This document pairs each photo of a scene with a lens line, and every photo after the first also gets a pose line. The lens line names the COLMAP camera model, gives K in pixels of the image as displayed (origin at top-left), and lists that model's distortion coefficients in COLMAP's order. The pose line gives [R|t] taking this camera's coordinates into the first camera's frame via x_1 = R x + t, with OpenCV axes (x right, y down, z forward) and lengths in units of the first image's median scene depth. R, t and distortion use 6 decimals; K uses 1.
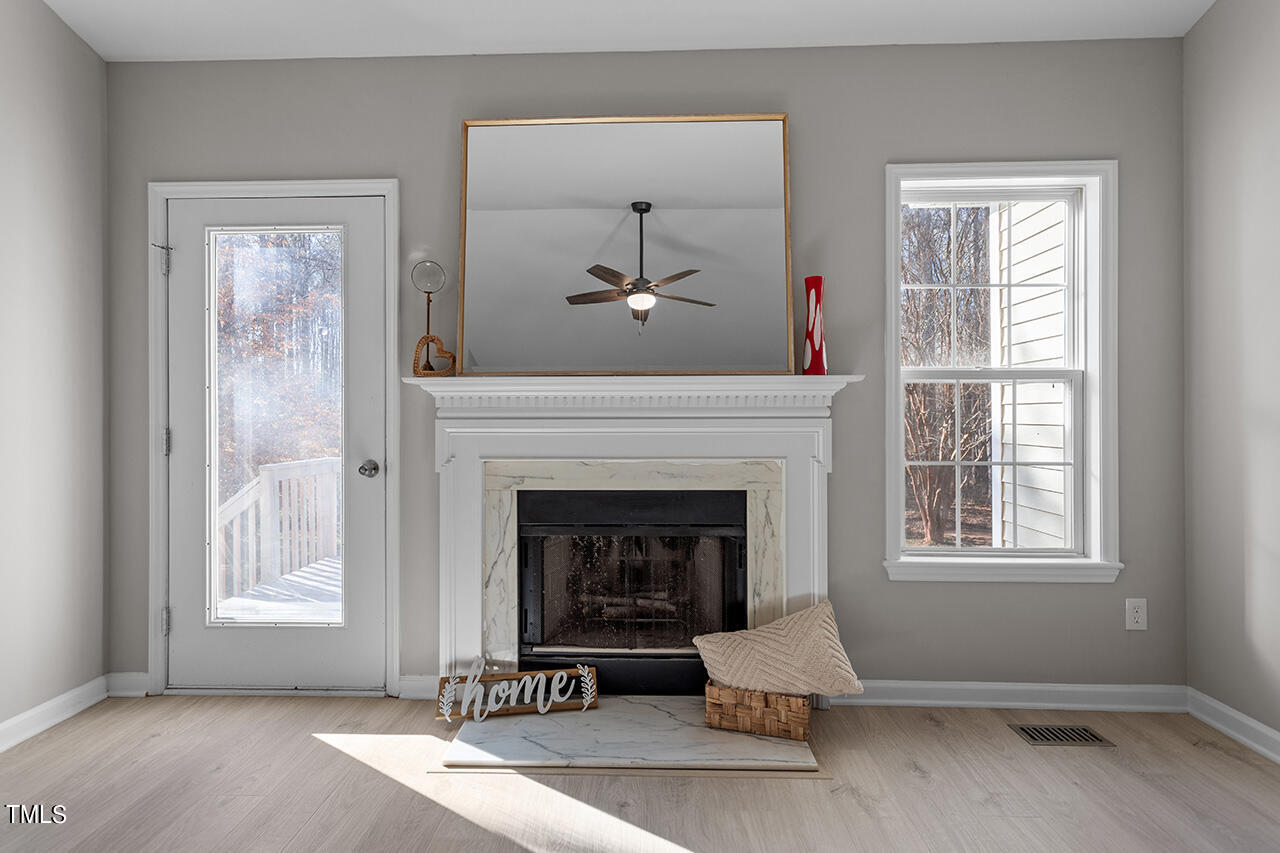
lens RADIAL K [[628.7, 0, 626.7], [0, 628.7, 418.7], [0, 0, 1]] dist [0.004770, 0.001011]
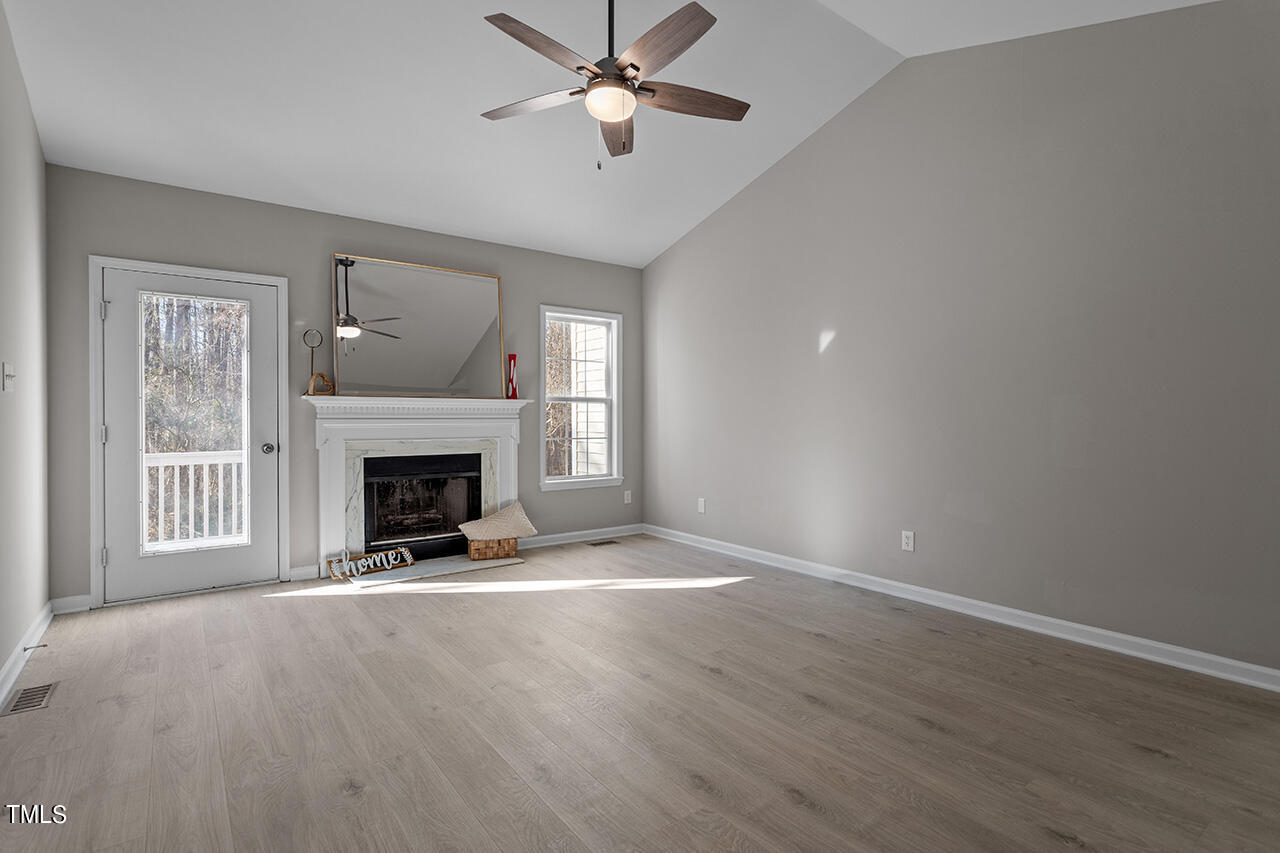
lens RADIAL K [[620.1, 0, 636.1], [0, 620.1, 419.9], [0, 0, 1]] dist [0.003160, 0.000442]
pose [[0.780009, -0.000822, 0.625767, -0.694475], [-0.001390, 0.999994, 0.003047, -0.003469], [-0.625766, -0.003247, 0.780004, -0.922380]]
